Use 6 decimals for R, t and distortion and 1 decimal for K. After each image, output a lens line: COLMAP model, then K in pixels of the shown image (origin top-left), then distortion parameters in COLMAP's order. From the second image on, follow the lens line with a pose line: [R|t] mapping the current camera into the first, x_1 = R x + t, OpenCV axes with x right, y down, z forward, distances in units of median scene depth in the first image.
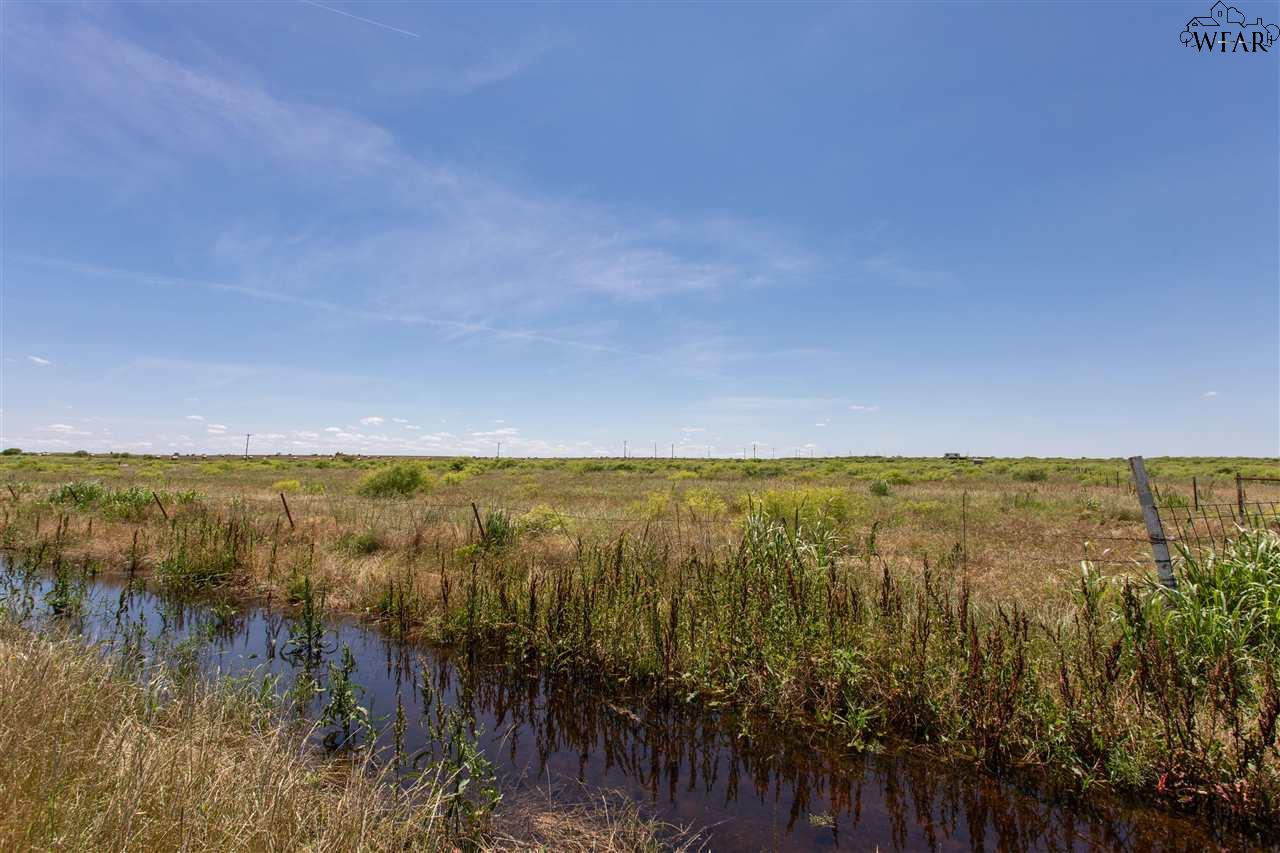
lens RADIAL K [[633.8, 0, 637.1], [0, 633.8, 424.1], [0, 0, 1]] dist [0.002346, 0.001846]
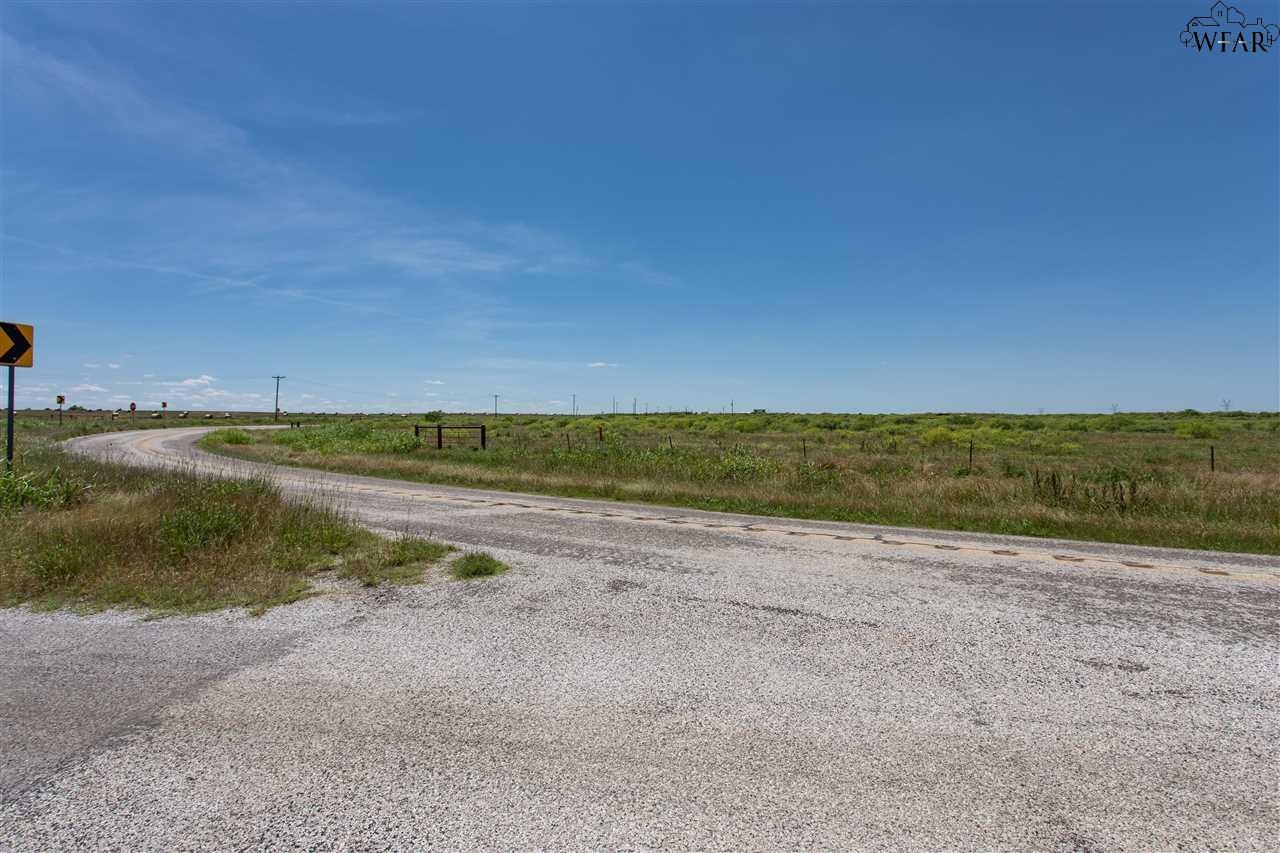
lens RADIAL K [[633.8, 0, 643.2], [0, 633.8, 421.3], [0, 0, 1]] dist [0.002346, 0.001846]
pose [[0.915733, -0.008472, 0.401699, -0.106100], [-0.017221, 0.998031, 0.060306, -0.011387], [-0.401419, -0.062142, 0.913784, -0.198473]]
